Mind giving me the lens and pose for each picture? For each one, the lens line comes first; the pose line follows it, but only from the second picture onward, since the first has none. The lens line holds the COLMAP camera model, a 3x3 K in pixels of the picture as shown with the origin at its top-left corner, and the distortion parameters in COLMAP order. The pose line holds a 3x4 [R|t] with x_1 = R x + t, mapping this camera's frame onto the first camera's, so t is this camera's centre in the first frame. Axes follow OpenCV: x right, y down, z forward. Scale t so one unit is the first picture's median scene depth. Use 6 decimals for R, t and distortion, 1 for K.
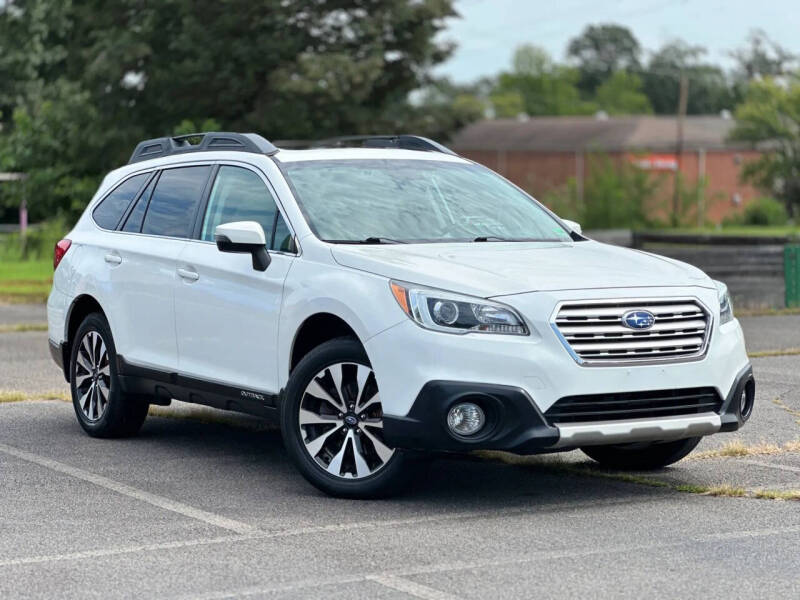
lens RADIAL K [[1756.0, 0, 398.3], [0, 1756.0, 295.1], [0, 0, 1]] dist [0.211799, 0.000000]
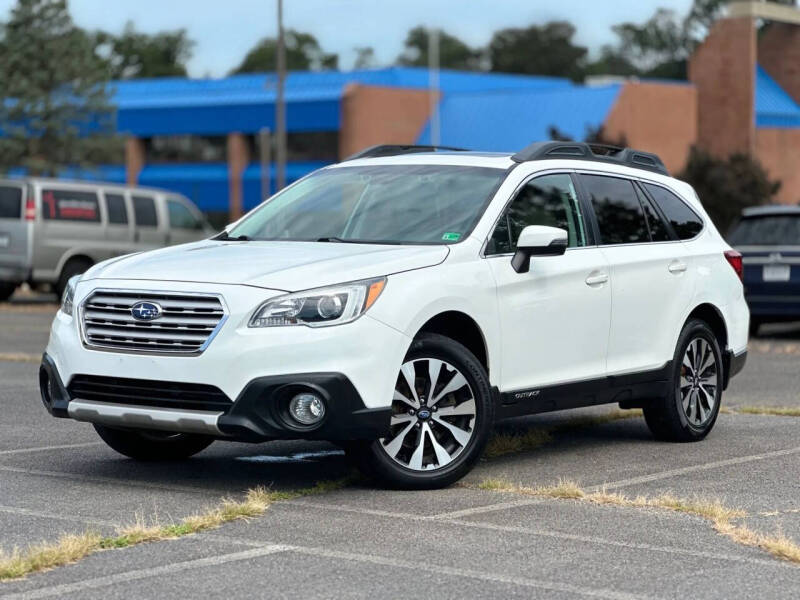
lens RADIAL K [[1756.0, 0, 397.0], [0, 1756.0, 297.0], [0, 0, 1]] dist [0.211799, 0.000000]
pose [[0.413702, 0.043919, -0.909353, 1.092971], [-0.063726, 0.997783, 0.019199, -0.022596], [0.908180, 0.050007, 0.415583, 0.671731]]
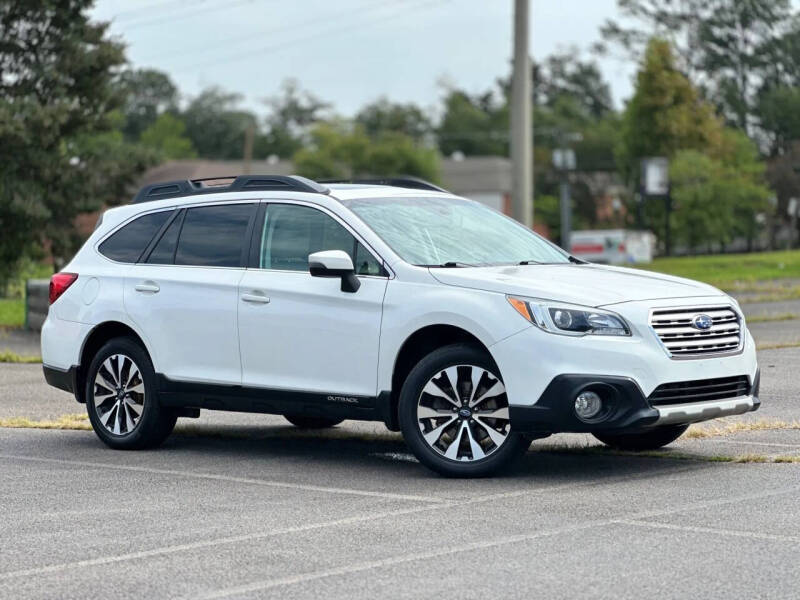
lens RADIAL K [[1756.0, 0, 396.4], [0, 1756.0, 307.1], [0, 0, 1]] dist [0.211799, 0.000000]
pose [[0.965454, -0.021594, 0.259677, -0.382332], [0.026273, 0.999549, -0.014561, 0.015056], [-0.259245, 0.020880, 0.965586, -0.150106]]
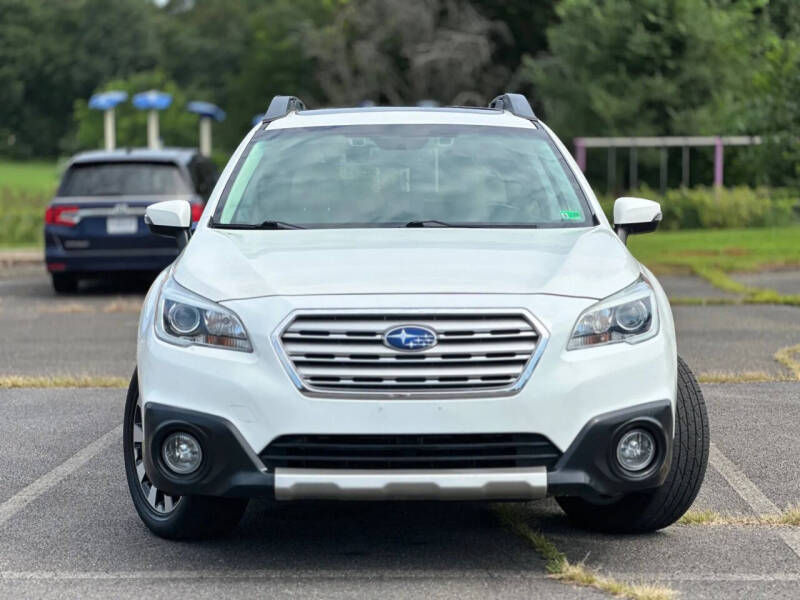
lens RADIAL K [[1756.0, 0, 408.5], [0, 1756.0, 303.6], [0, 0, 1]] dist [0.211799, 0.000000]
pose [[0.858055, 0.036300, -0.512274, 0.494408], [-0.022776, 0.999207, 0.032655, -0.023878], [0.513053, -0.016352, 0.858201, 0.345405]]
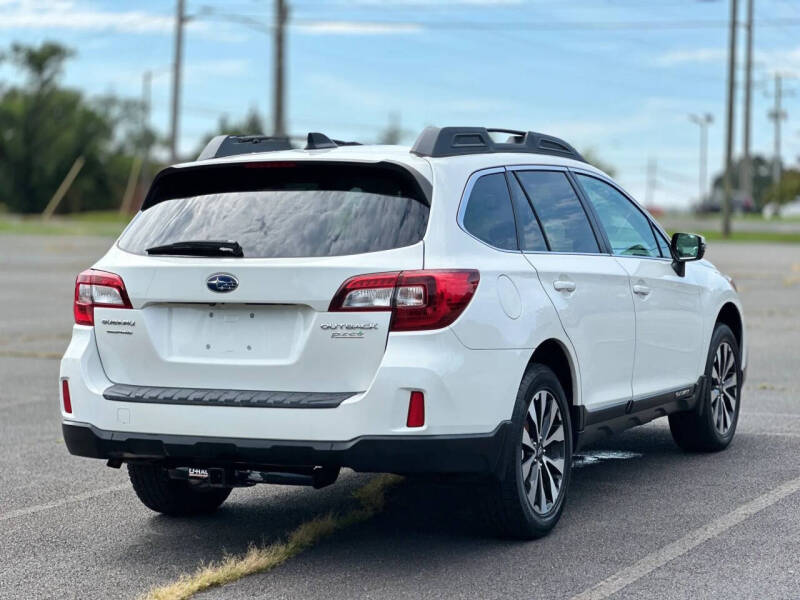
lens RADIAL K [[1756.0, 0, 397.1], [0, 1756.0, 301.6], [0, 0, 1]] dist [0.211799, 0.000000]
pose [[-0.569571, -0.031391, 0.821343, -0.955896], [0.047107, 0.996381, 0.070747, -0.090991], [-0.820591, 0.078986, -0.566031, 1.906500]]
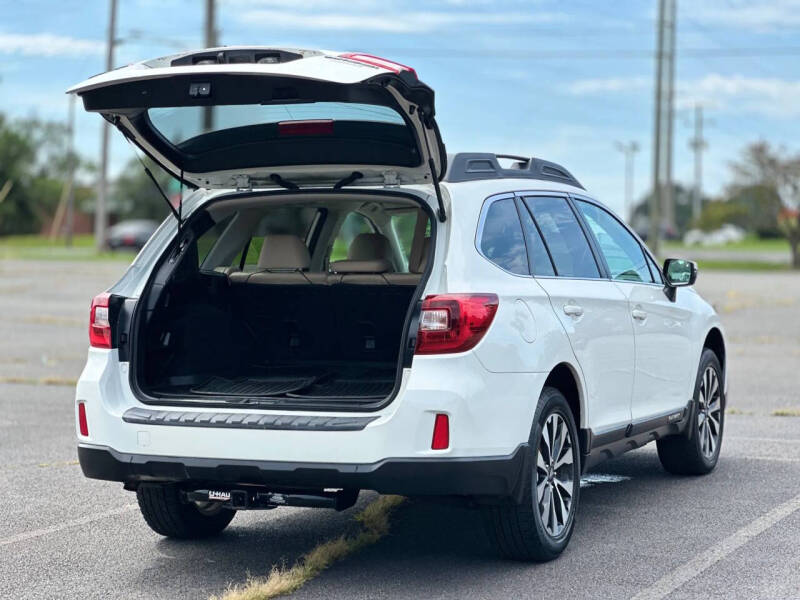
lens RADIAL K [[1756.0, 0, 400.4], [0, 1756.0, 301.6], [0, 0, 1]] dist [0.211799, 0.000000]
pose [[-0.603489, -0.021374, 0.797085, -0.935430], [0.041549, 0.997440, 0.058203, -0.092609], [-0.796288, 0.068243, -0.601056, 1.947668]]
